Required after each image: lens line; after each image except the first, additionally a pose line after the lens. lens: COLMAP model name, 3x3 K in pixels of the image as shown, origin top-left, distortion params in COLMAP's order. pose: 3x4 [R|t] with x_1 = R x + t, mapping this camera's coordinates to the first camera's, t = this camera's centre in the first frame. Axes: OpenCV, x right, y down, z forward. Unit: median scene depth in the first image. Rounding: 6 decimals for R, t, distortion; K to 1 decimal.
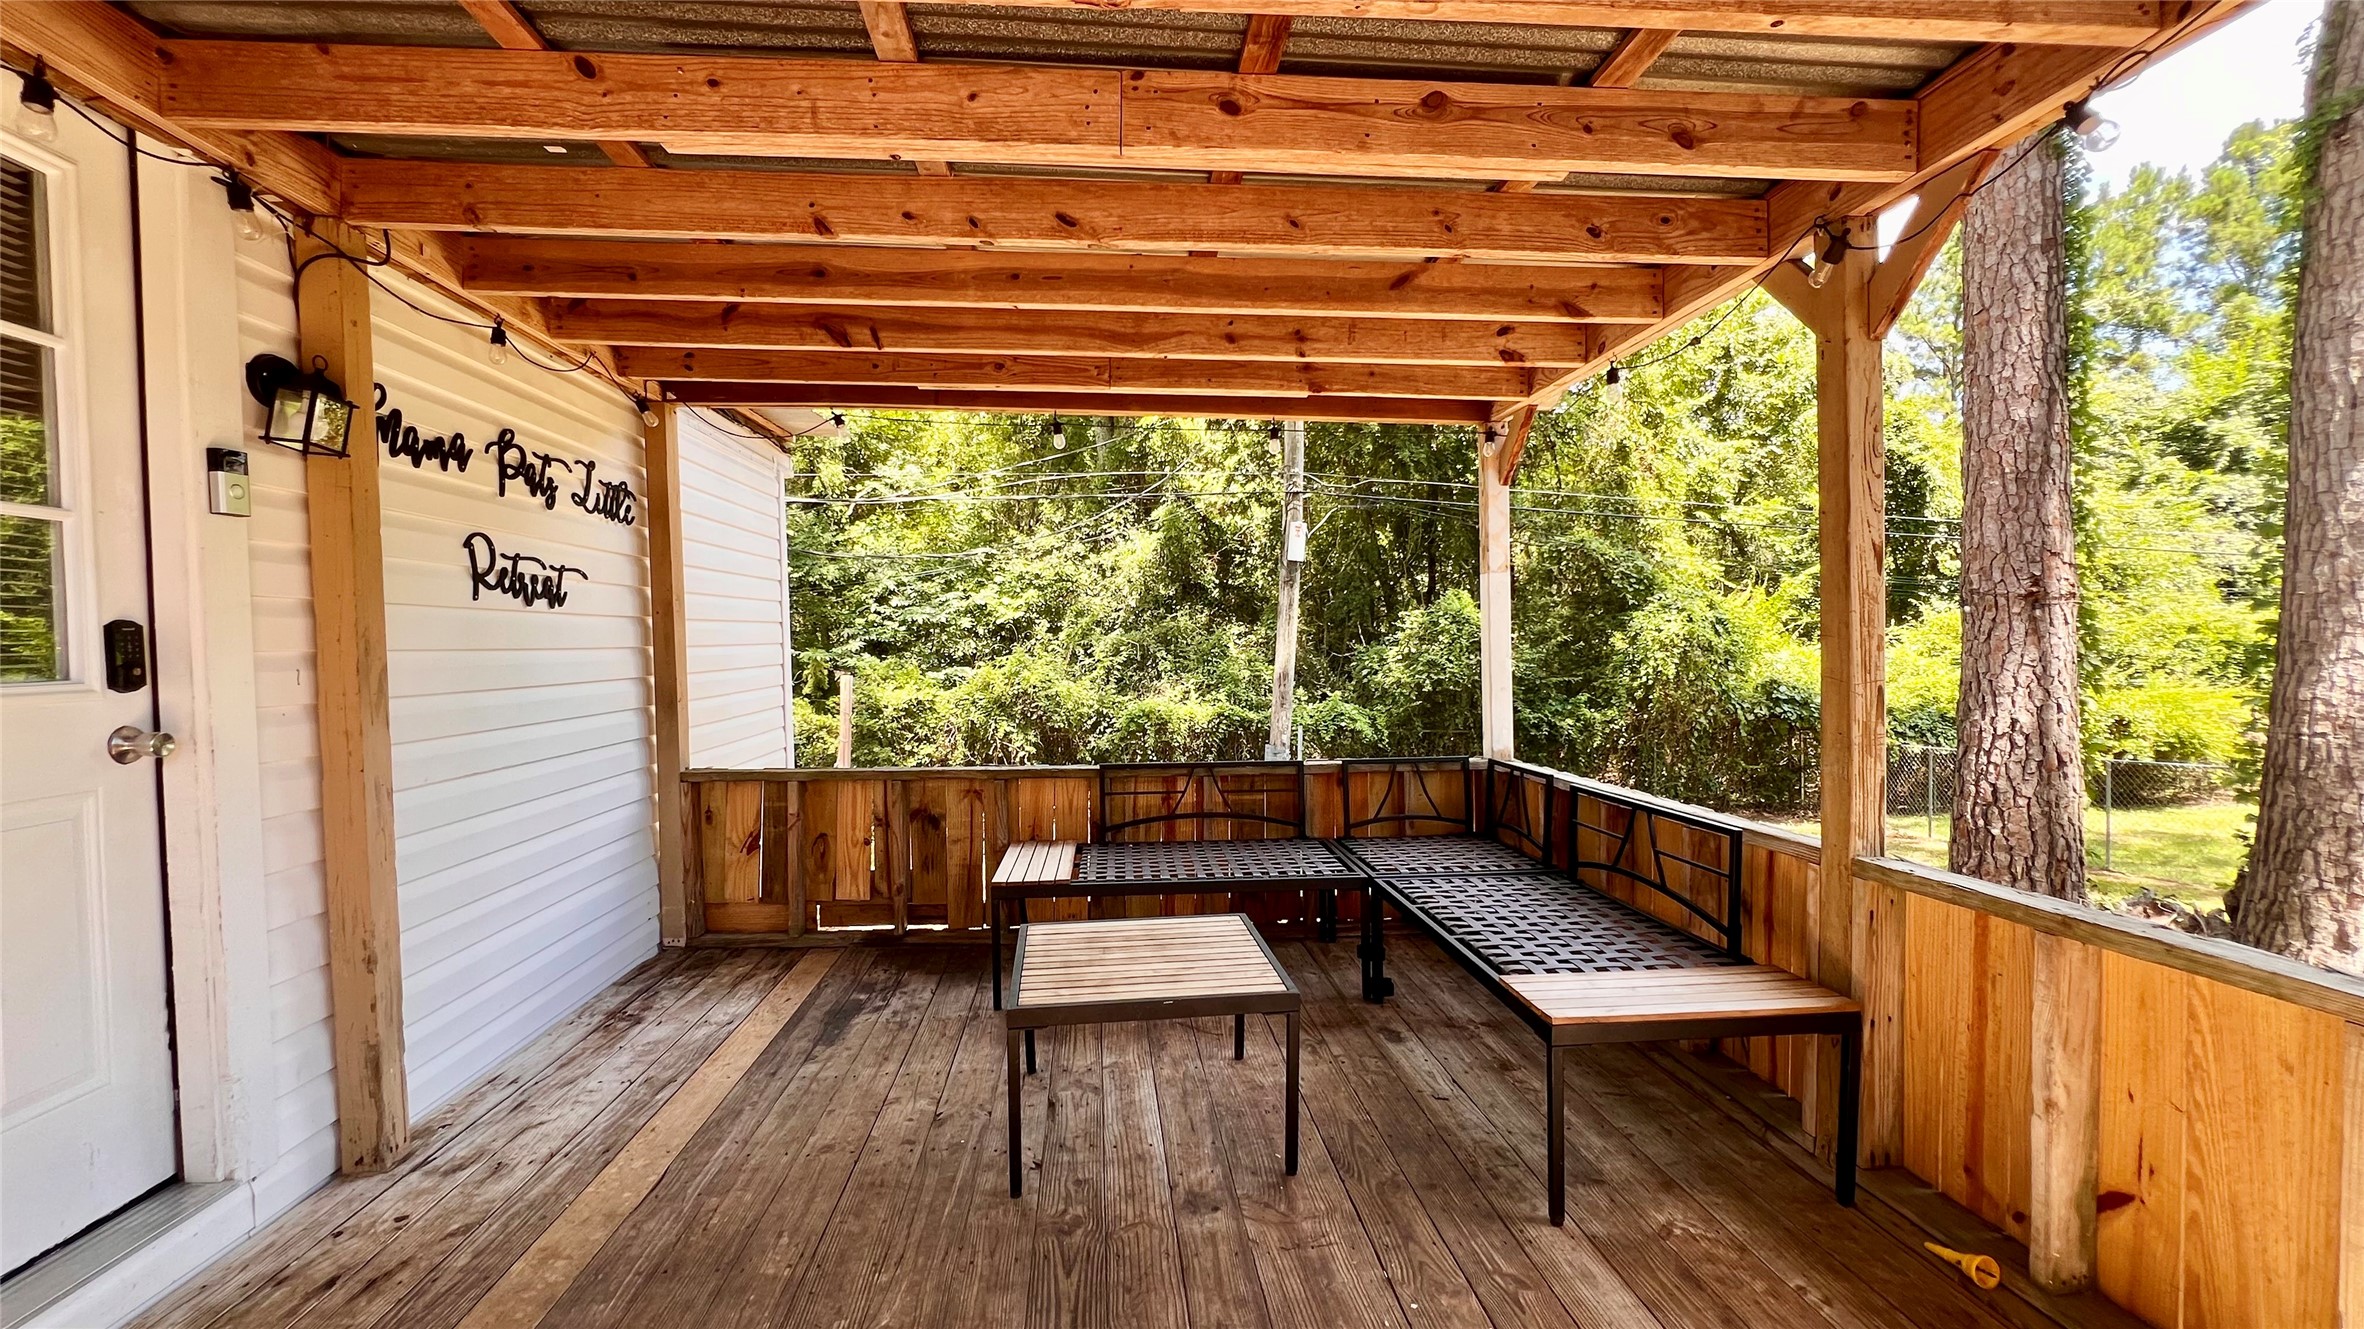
lens RADIAL K [[948.3, 0, 1175.5], [0, 948.3, 663.9], [0, 0, 1]] dist [-0.001518, 0.000006]
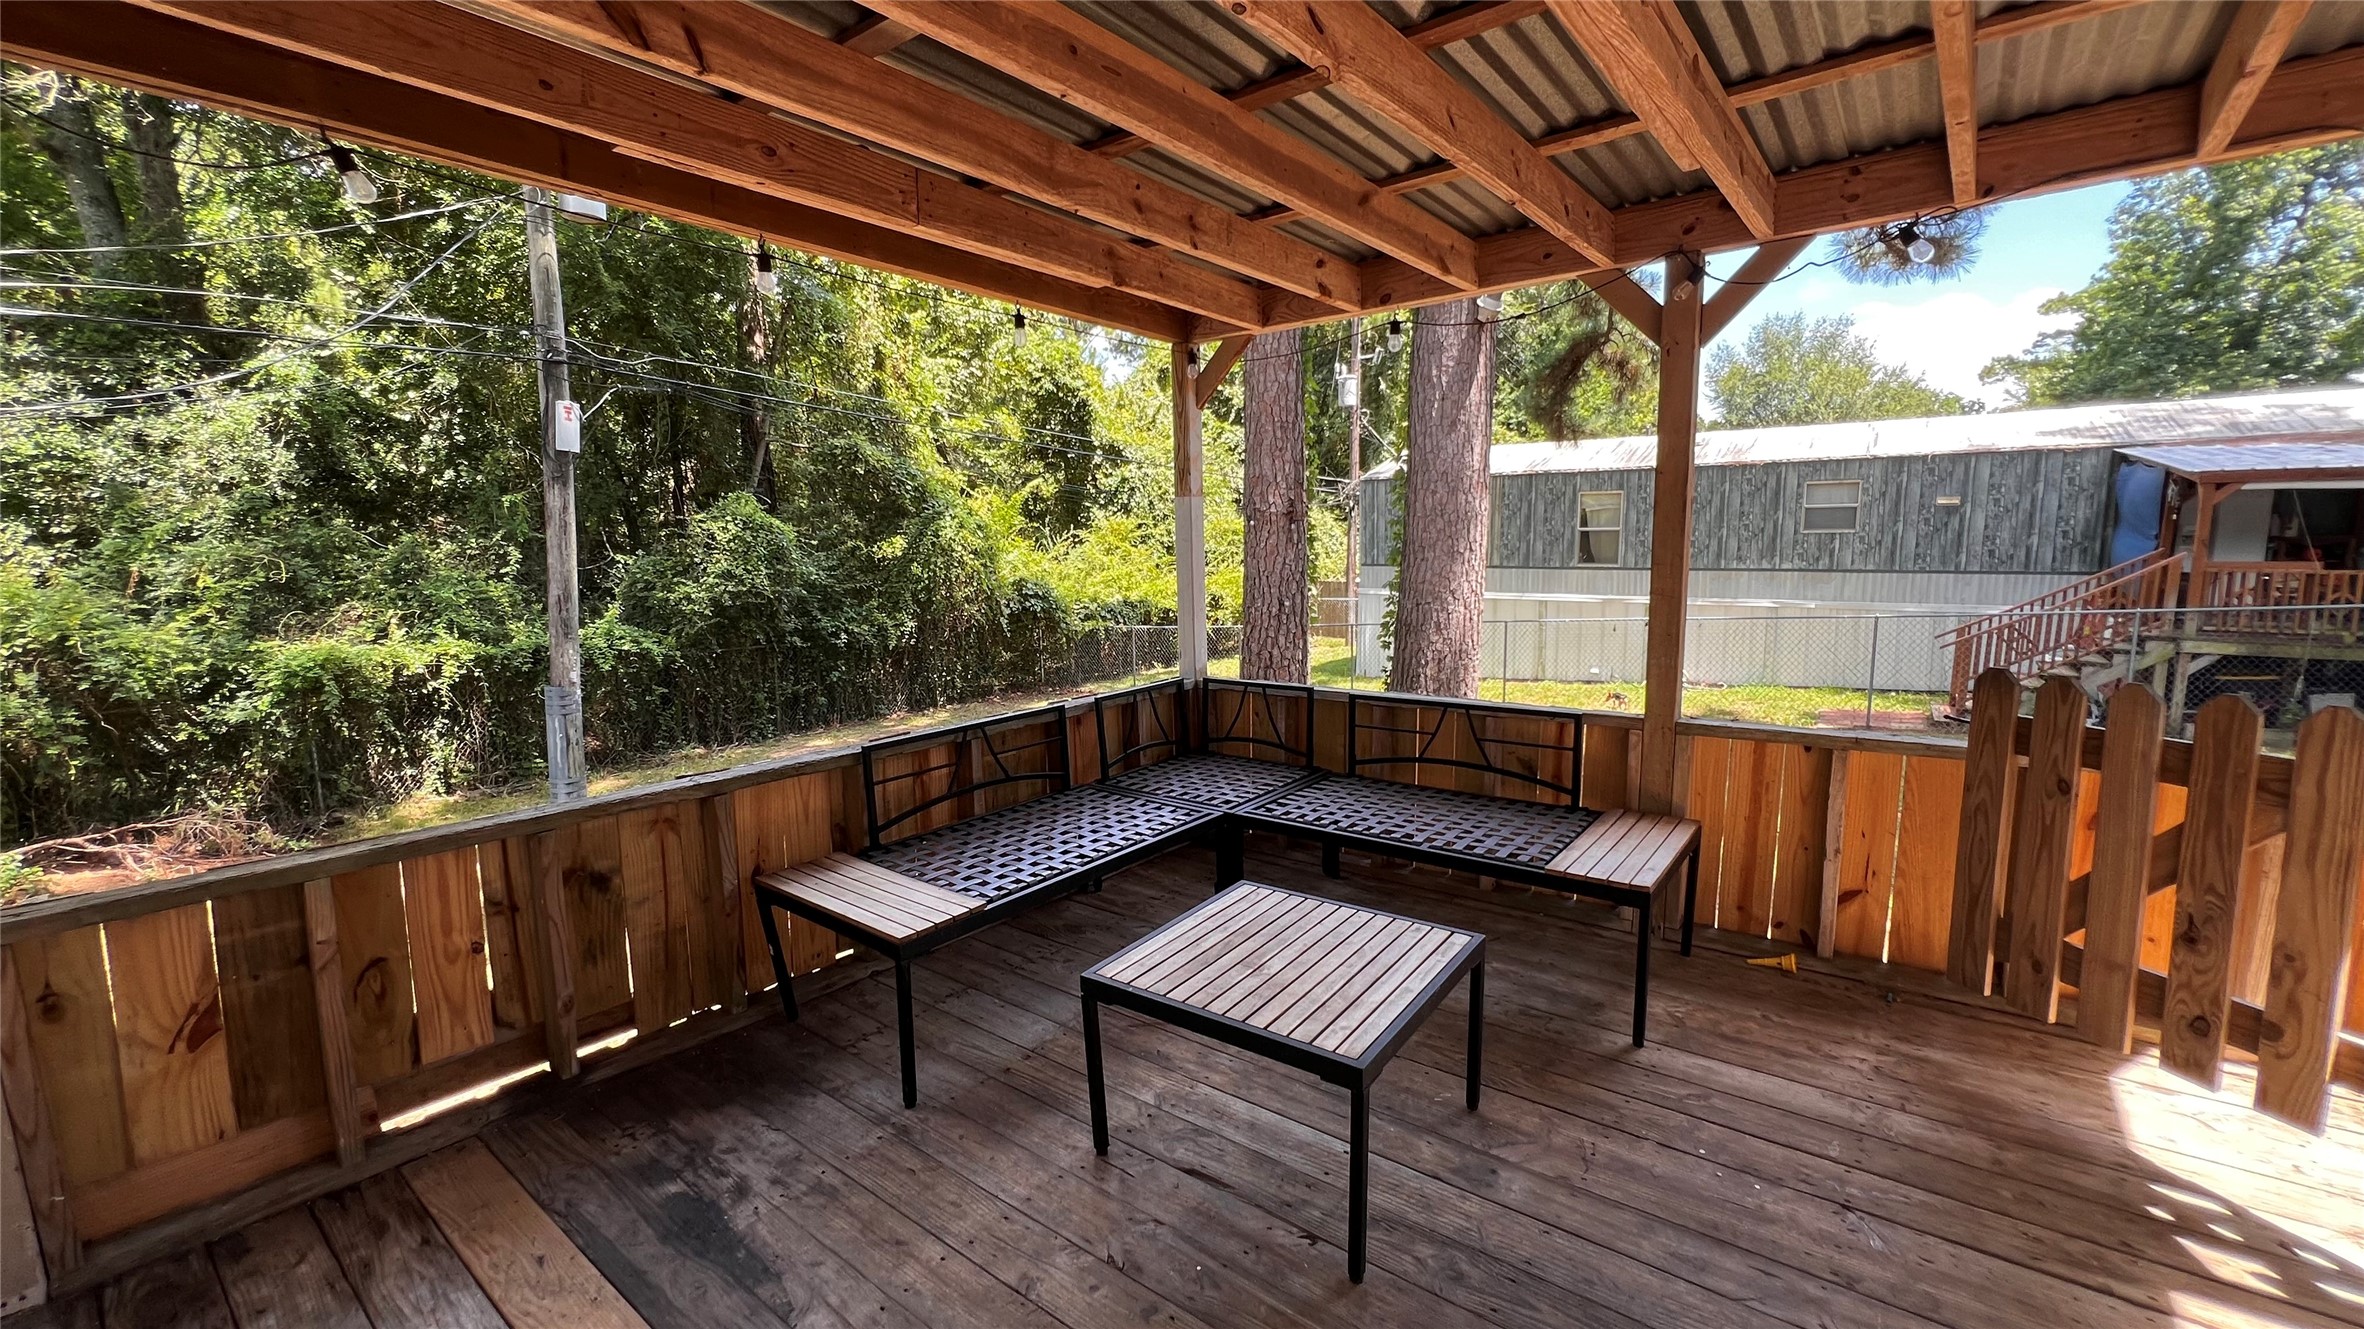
lens RADIAL K [[948.3, 0, 1175.5], [0, 948.3, 663.9], [0, 0, 1]] dist [-0.001518, 0.000006]
pose [[0.680797, -0.104095, 0.725037, -0.230411], [0.028701, 0.992881, 0.115601, -0.019059], [-0.731909, -0.057891, 0.678938, 0.165954]]
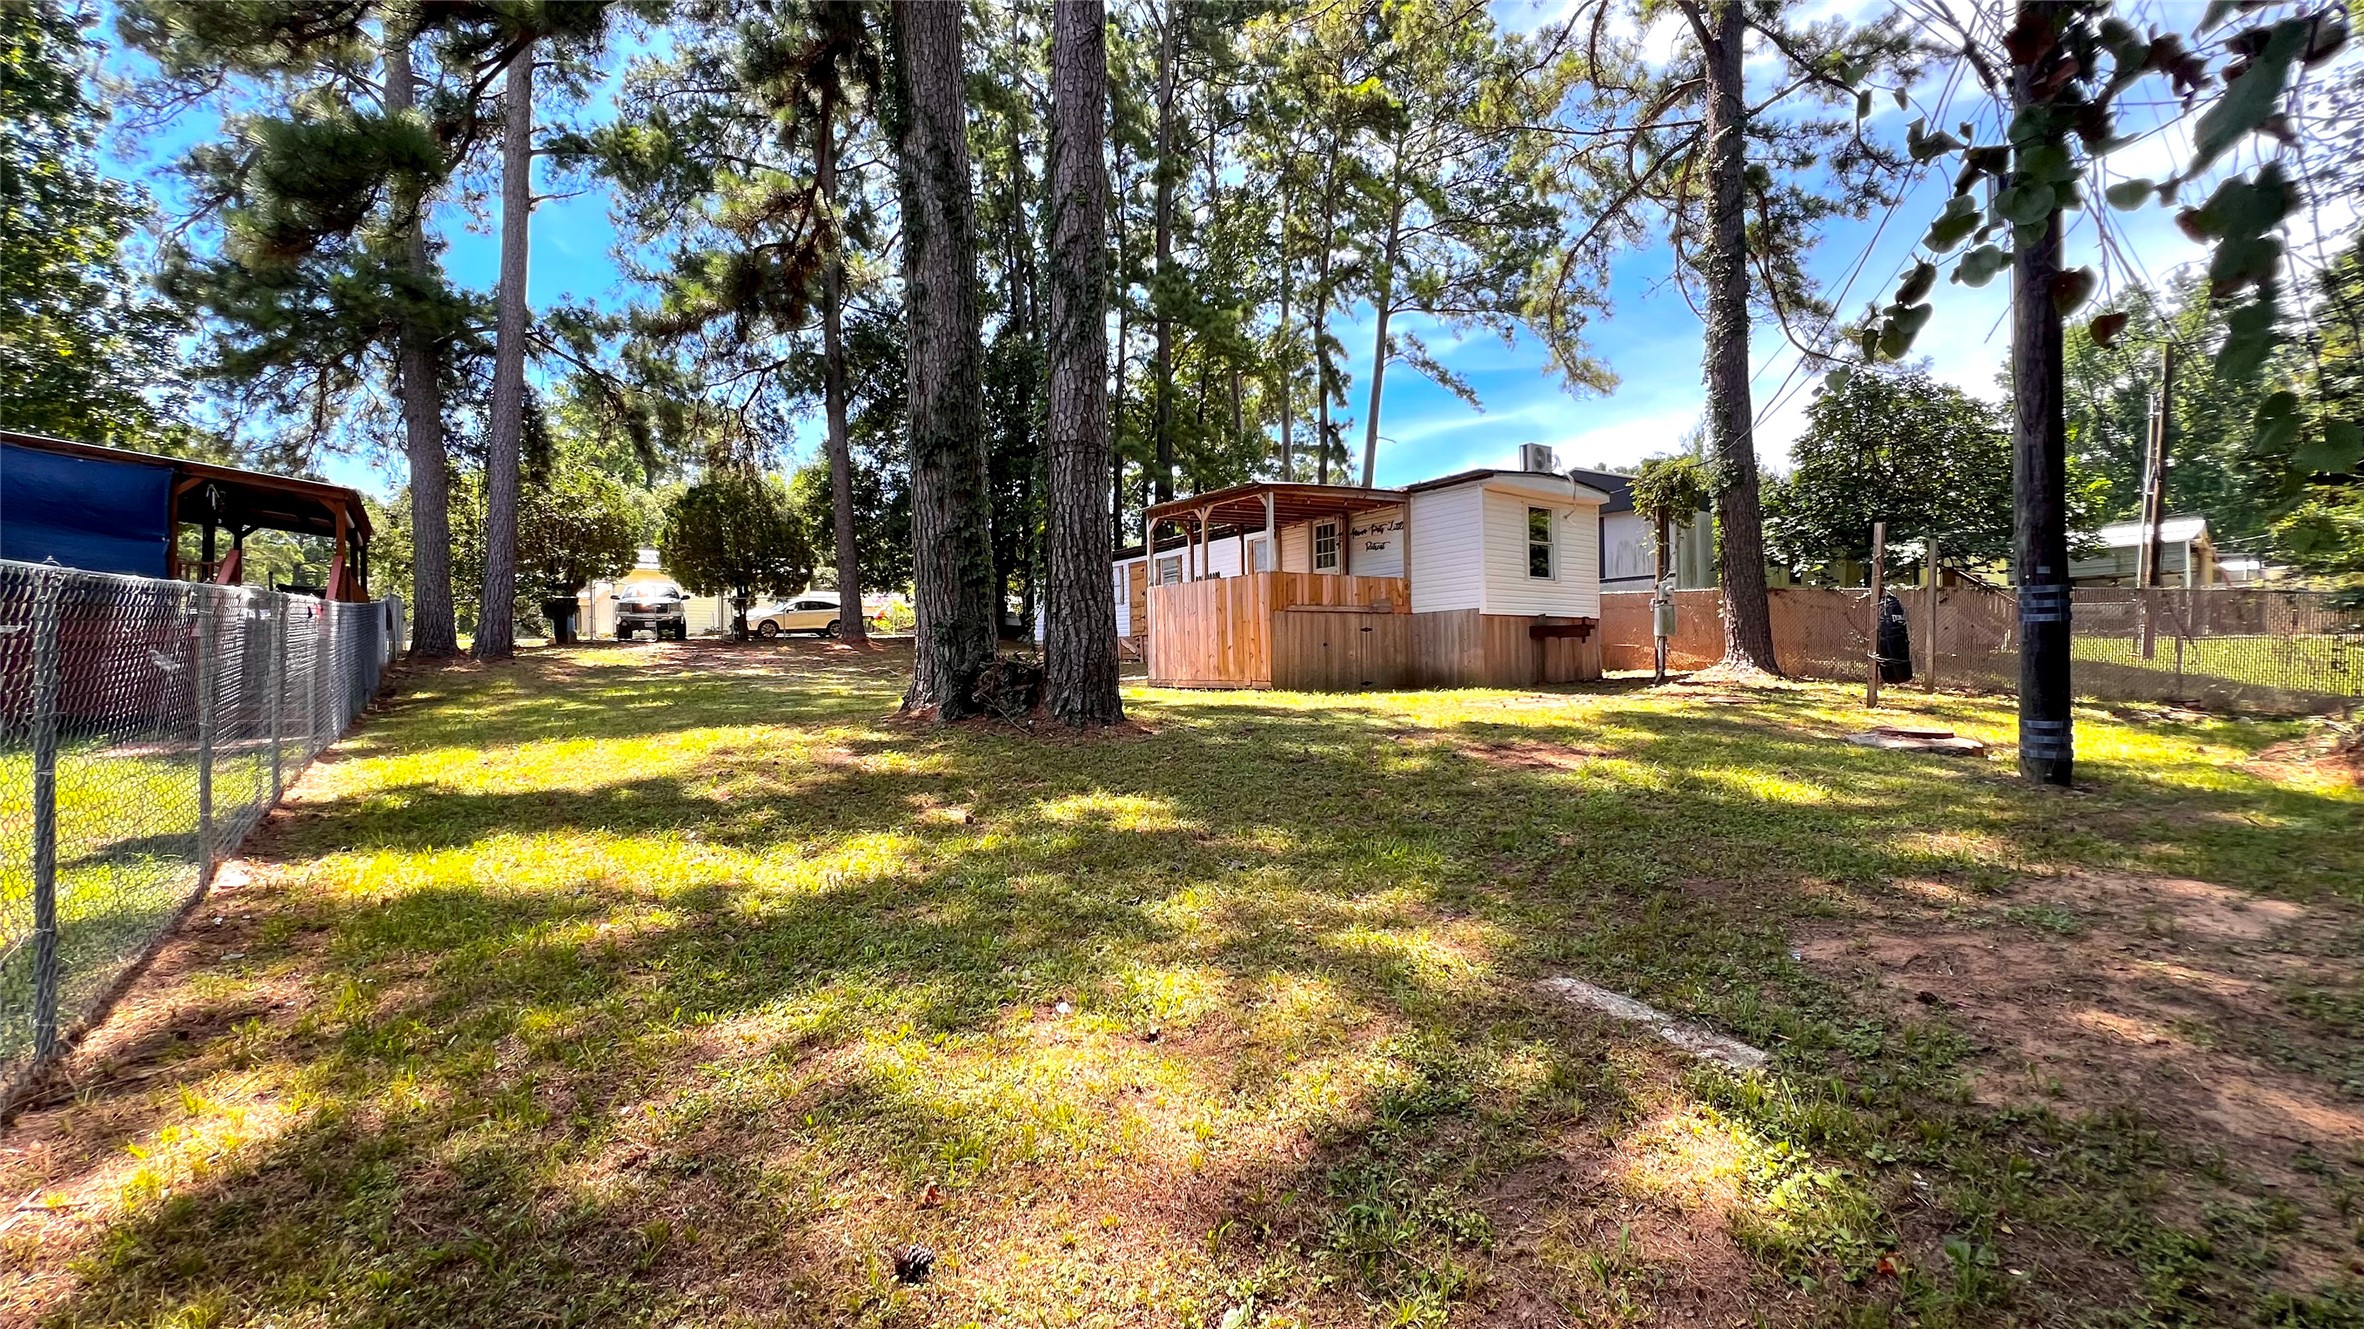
lens RADIAL K [[948.3, 0, 1175.5], [0, 948.3, 663.9], [0, 0, 1]] dist [-0.001518, 0.000006]
pose [[-0.897160, 0.019075, -0.441293, 1.348204], [0.010191, 0.999695, 0.022492, 0.219179], [0.441588, 0.015682, -0.897081, 2.474629]]
